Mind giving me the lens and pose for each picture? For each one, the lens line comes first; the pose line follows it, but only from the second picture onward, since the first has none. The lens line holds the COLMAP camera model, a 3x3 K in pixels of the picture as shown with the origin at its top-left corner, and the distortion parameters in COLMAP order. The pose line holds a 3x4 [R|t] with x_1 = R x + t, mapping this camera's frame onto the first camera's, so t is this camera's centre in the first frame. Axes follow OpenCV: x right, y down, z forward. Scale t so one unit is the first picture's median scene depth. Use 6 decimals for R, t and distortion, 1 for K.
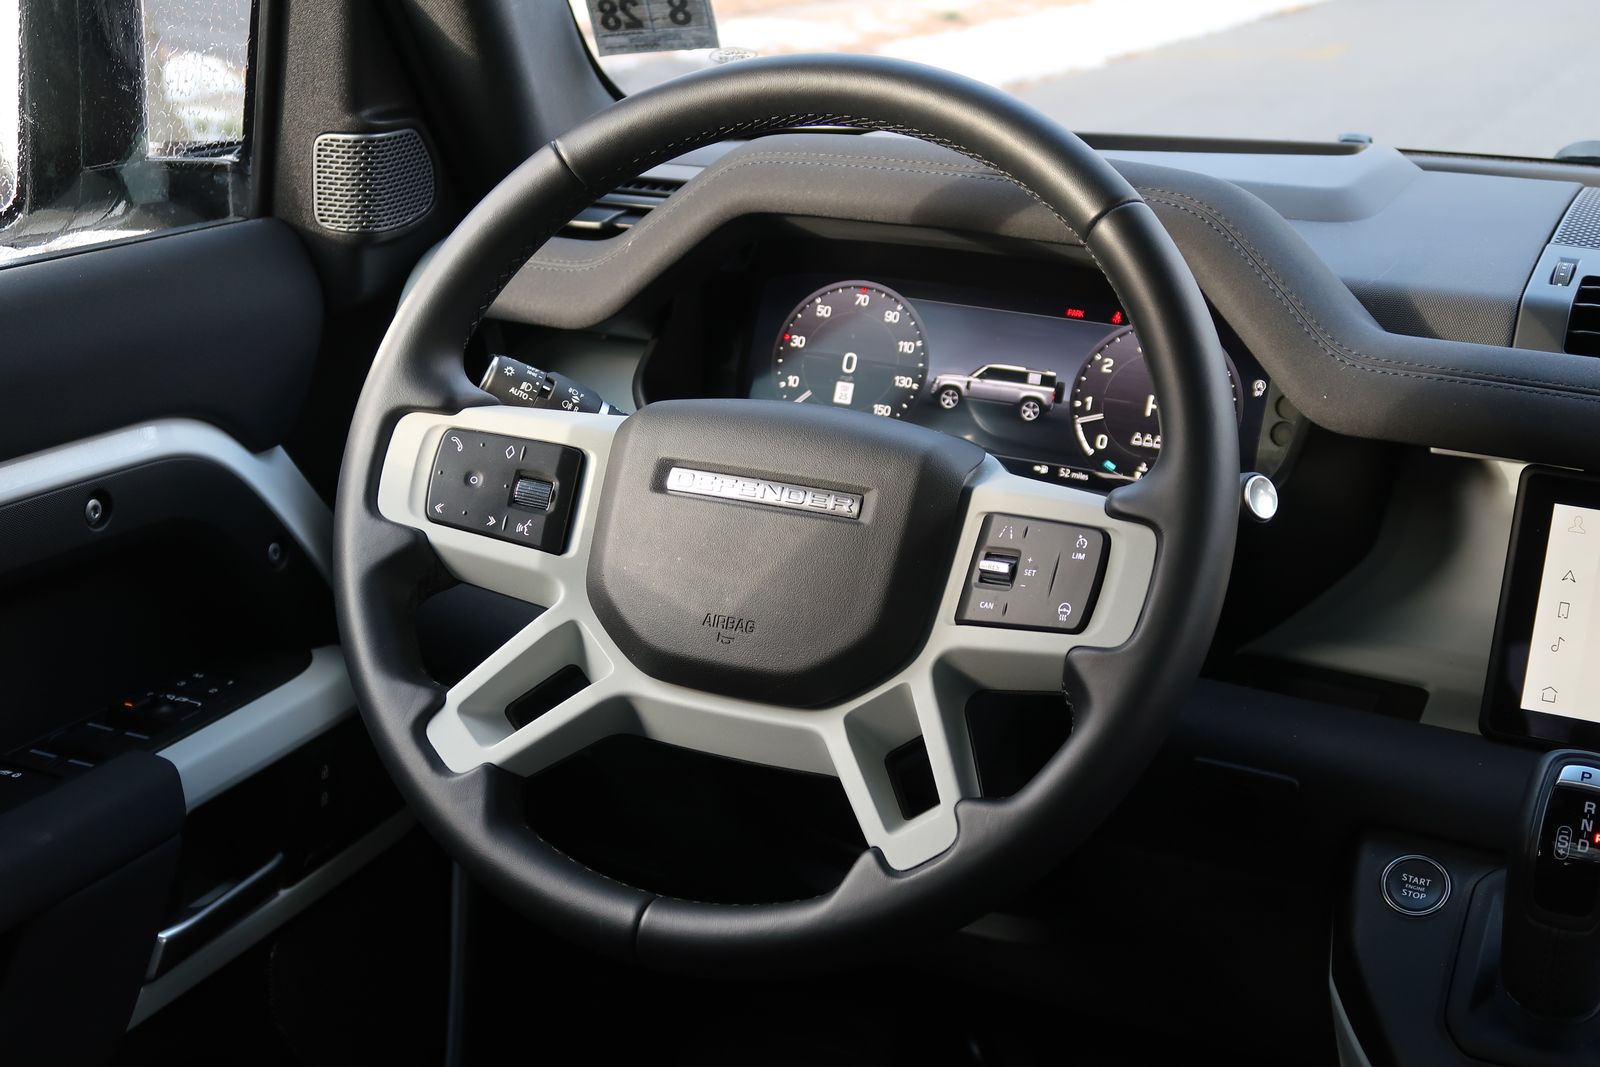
lens RADIAL K [[2382.2, 0, 803.6], [0, 2382.2, 530.4], [0, 0, 1]] dist [0.021279, 0.000000]
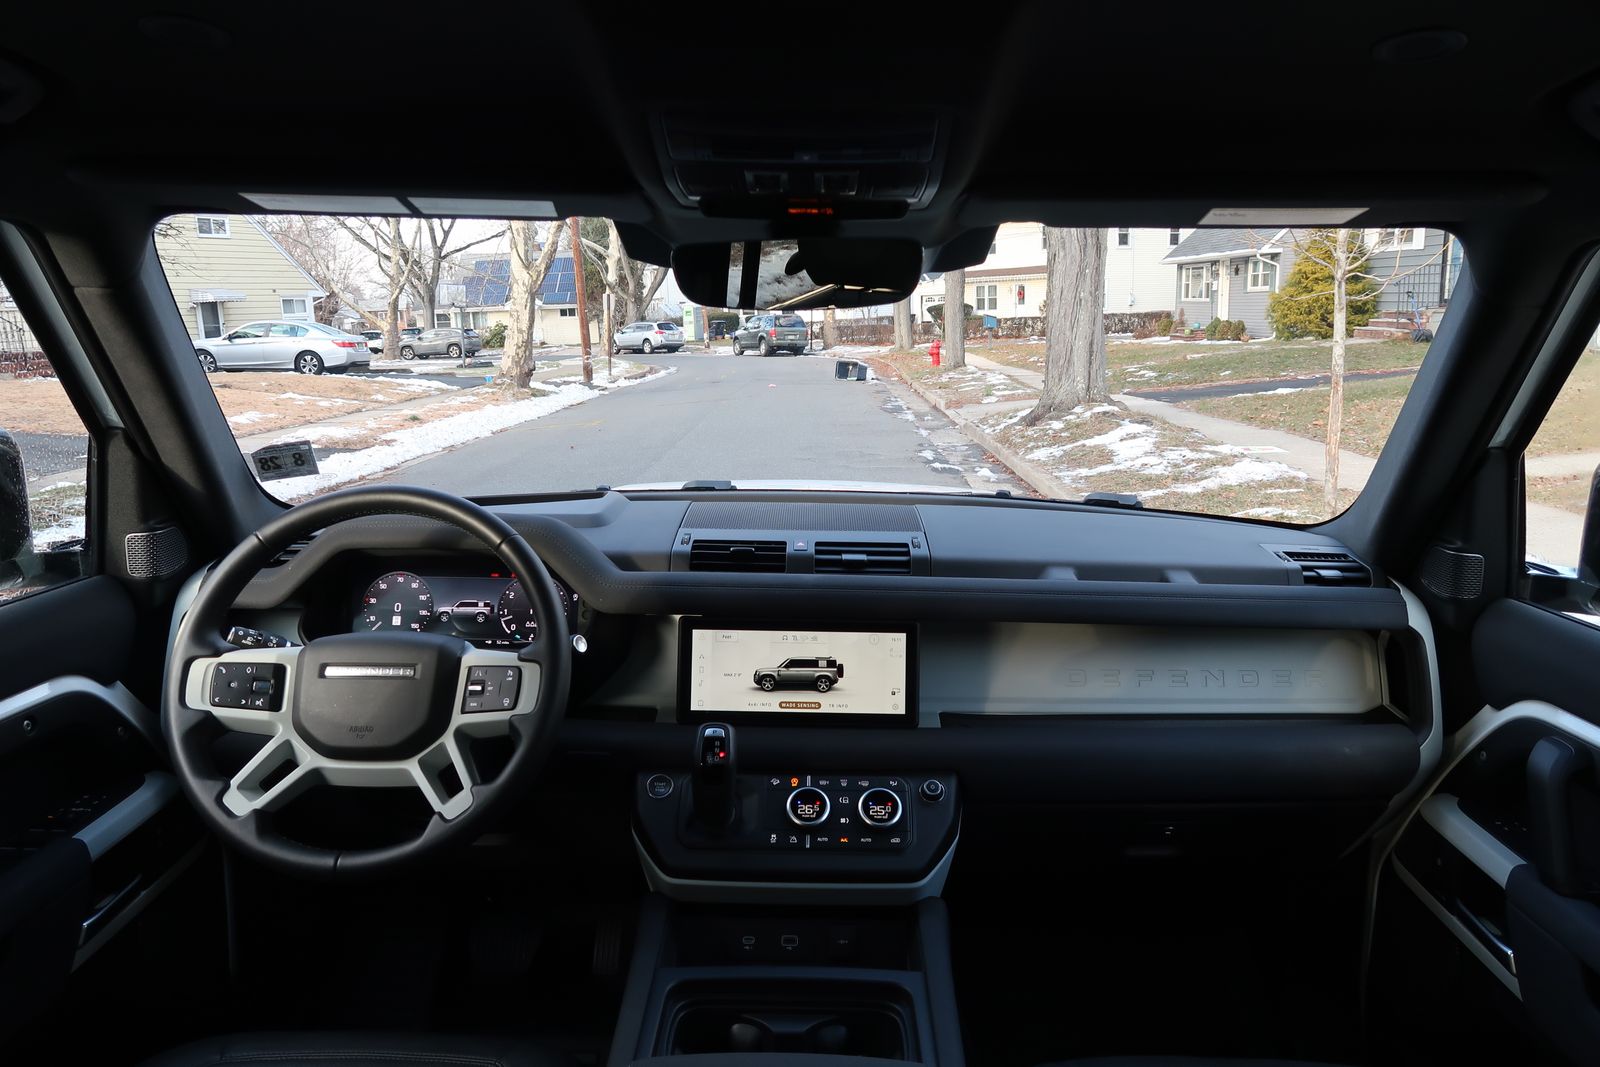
lens RADIAL K [[1089.5, 0, 807.6], [0, 1089.5, 531.9], [0, 0, 1]] dist [-0.023957, -0.001480]
pose [[0.917223, -0.102534, 0.384954, -0.016548], [0.141530, 0.987143, -0.074290, -0.009808], [-0.372387, 0.122623, 0.919941, -0.146468]]
